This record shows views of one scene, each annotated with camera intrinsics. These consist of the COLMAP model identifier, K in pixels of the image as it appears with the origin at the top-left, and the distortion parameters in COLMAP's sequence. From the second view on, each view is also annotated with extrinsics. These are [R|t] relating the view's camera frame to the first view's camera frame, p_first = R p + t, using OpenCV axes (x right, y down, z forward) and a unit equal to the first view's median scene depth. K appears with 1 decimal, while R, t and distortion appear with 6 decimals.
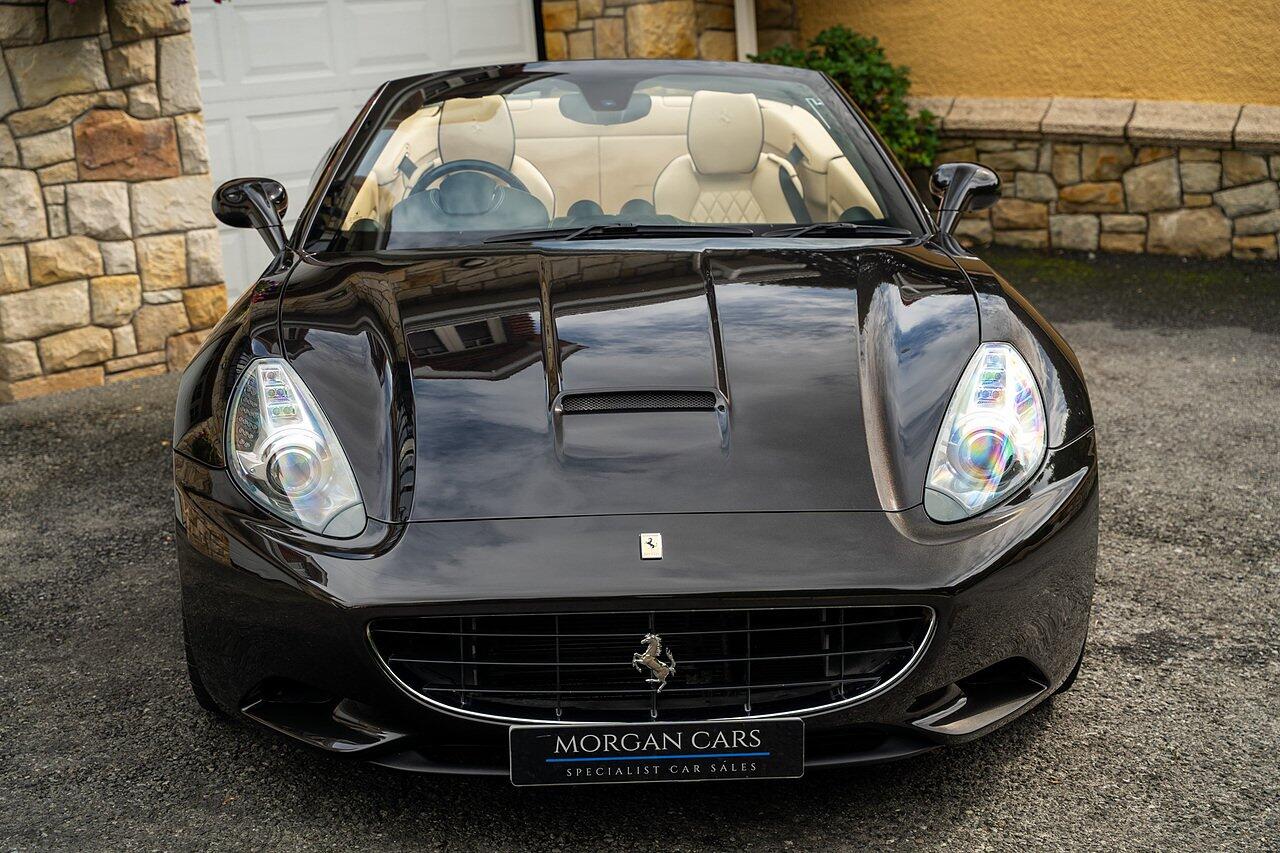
lens RADIAL K [[3643.2, 0, 640.0], [0, 3643.2, 426.5], [0, 0, 1]] dist [0.147009, 10.575251]
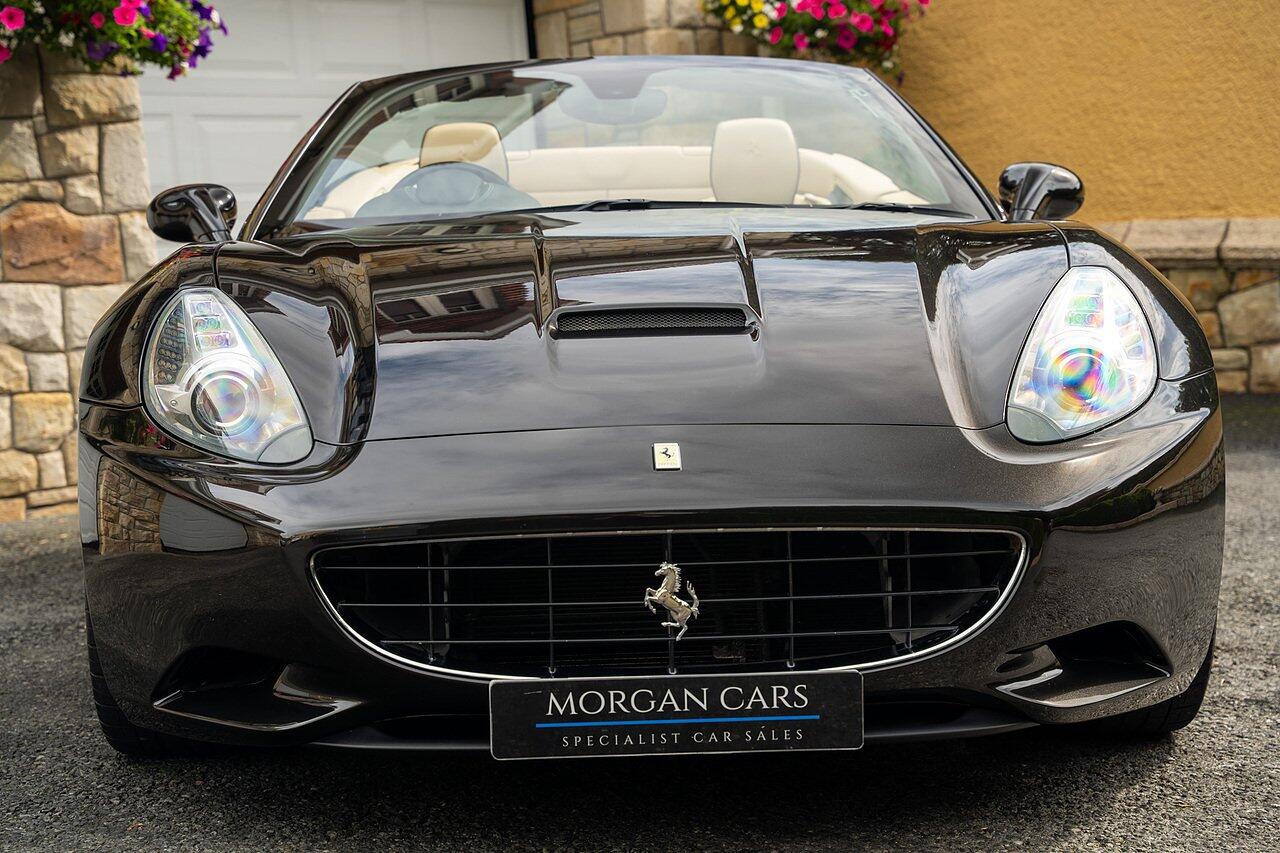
lens RADIAL K [[3643.2, 0, 640.0], [0, 3643.2, 426.5], [0, 0, 1]] dist [0.147009, 10.575251]
pose [[0.999924, -0.008707, -0.008747, 0.003259], [0.006535, 0.974754, -0.223187, 0.159154], [0.010470, 0.223112, 0.974736, 0.169982]]
